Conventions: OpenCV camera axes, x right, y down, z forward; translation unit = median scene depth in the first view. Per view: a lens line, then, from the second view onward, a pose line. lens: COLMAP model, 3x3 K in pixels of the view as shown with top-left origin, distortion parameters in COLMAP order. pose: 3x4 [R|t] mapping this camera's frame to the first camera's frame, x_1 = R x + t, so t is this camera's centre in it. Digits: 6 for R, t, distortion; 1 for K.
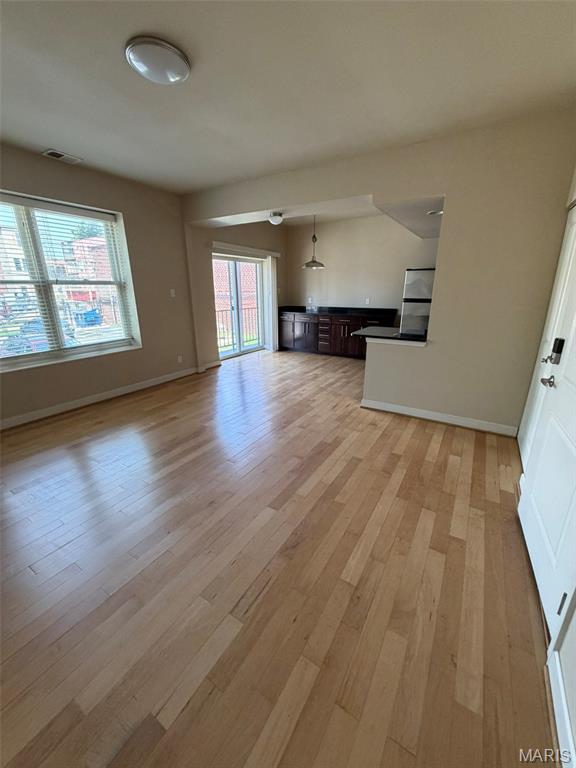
lens RADIAL K [[305.4, 0, 288.3], [0, 305.4, 381.9], [0, 0, 1]] dist [-0.000324, -0.000051]
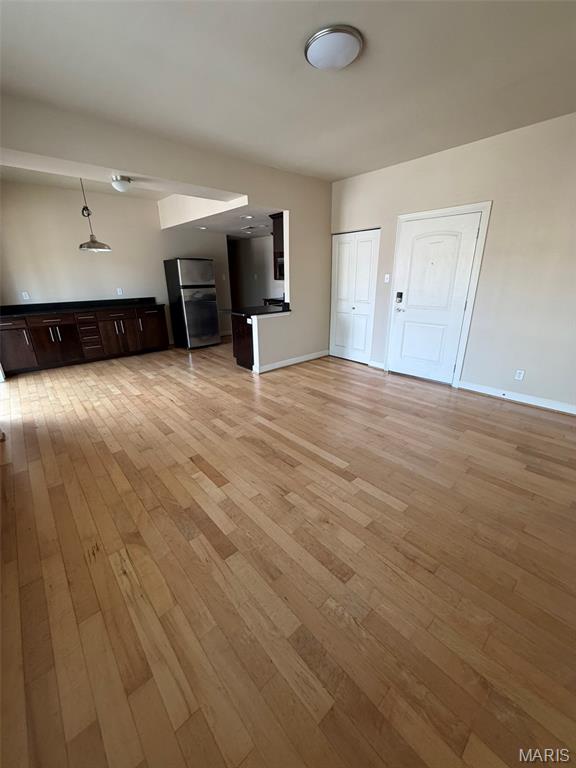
lens RADIAL K [[305.4, 0, 288.3], [0, 305.4, 381.9], [0, 0, 1]] dist [-0.000324, -0.000051]
pose [[0.281473, -0.320319, 0.904527, -0.799042], [0.293058, 0.926297, 0.236834, -0.135287], [-0.913723, 0.198417, 0.354600, 0.451430]]
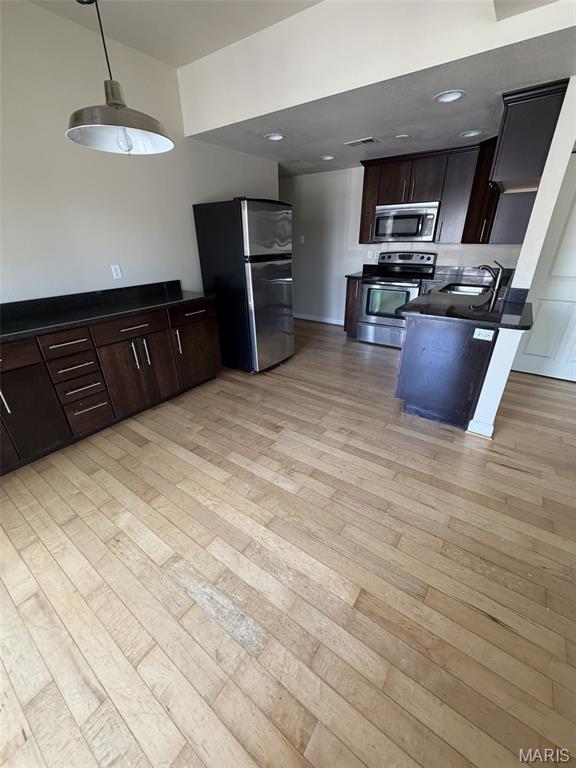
lens RADIAL K [[305.4, 0, 288.3], [0, 305.4, 381.9], [0, 0, 1]] dist [-0.000324, -0.000051]
pose [[0.061406, -0.422955, 0.904068, -0.270347], [0.310564, 0.868911, 0.385413, -0.353745], [-0.948567, 0.257104, 0.184710, 1.186283]]
